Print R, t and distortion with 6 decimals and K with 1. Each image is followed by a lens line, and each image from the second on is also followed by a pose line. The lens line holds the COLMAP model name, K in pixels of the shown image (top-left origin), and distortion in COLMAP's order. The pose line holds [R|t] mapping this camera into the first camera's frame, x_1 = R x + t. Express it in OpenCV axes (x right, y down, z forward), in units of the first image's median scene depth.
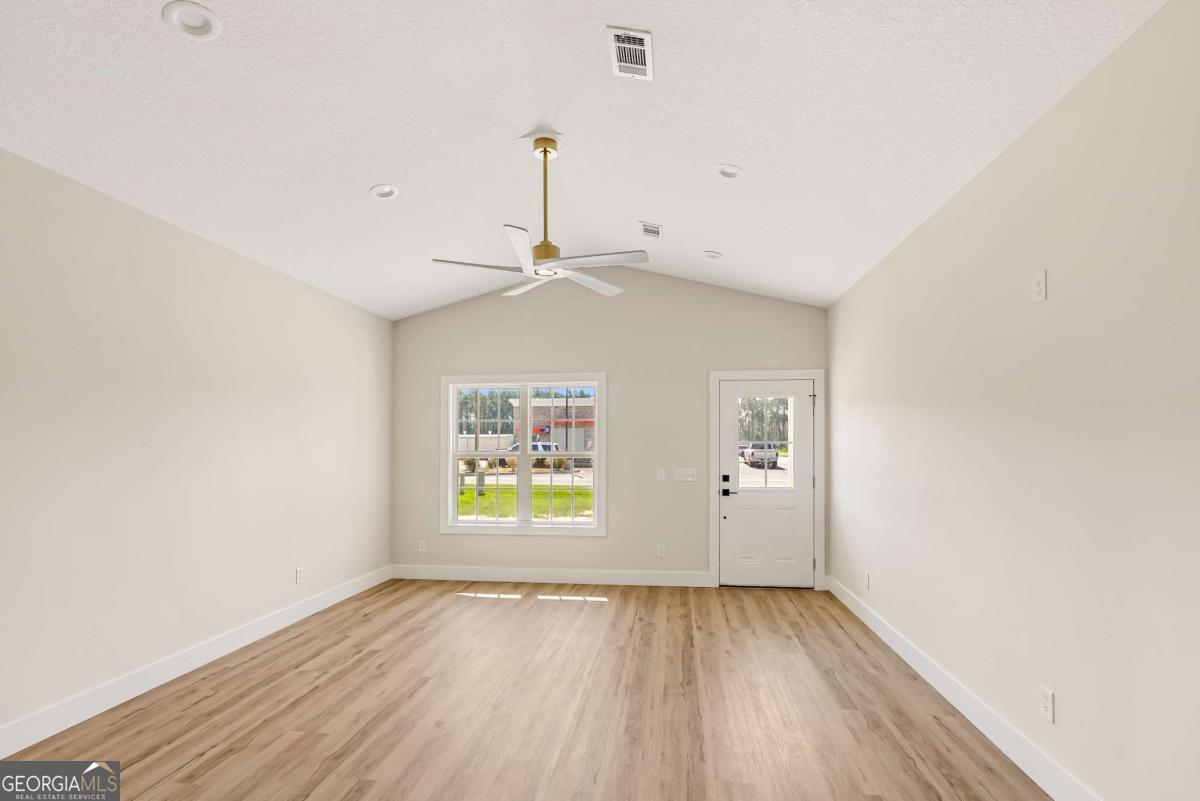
lens RADIAL K [[563.6, 0, 603.7], [0, 563.6, 440.8], [0, 0, 1]] dist [0.000323, 0.001100]
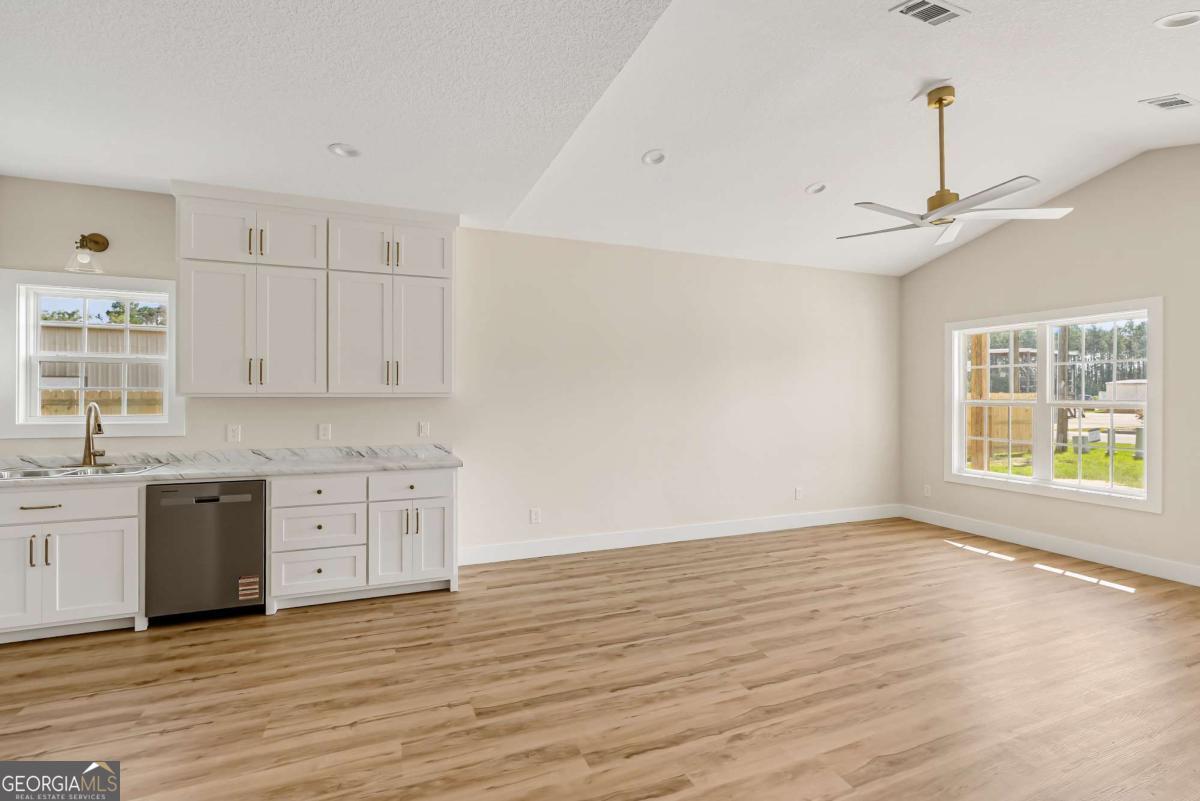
lens RADIAL K [[552.4, 0, 600.0], [0, 552.4, 400.5], [0, 0, 1]] dist [-0.000145, 0.000487]
pose [[0.484428, 0.010782, -0.874764, 0.453060], [0.004874, 0.999875, 0.015023, 0.004957], [0.874817, -0.011541, 0.484315, -0.017204]]
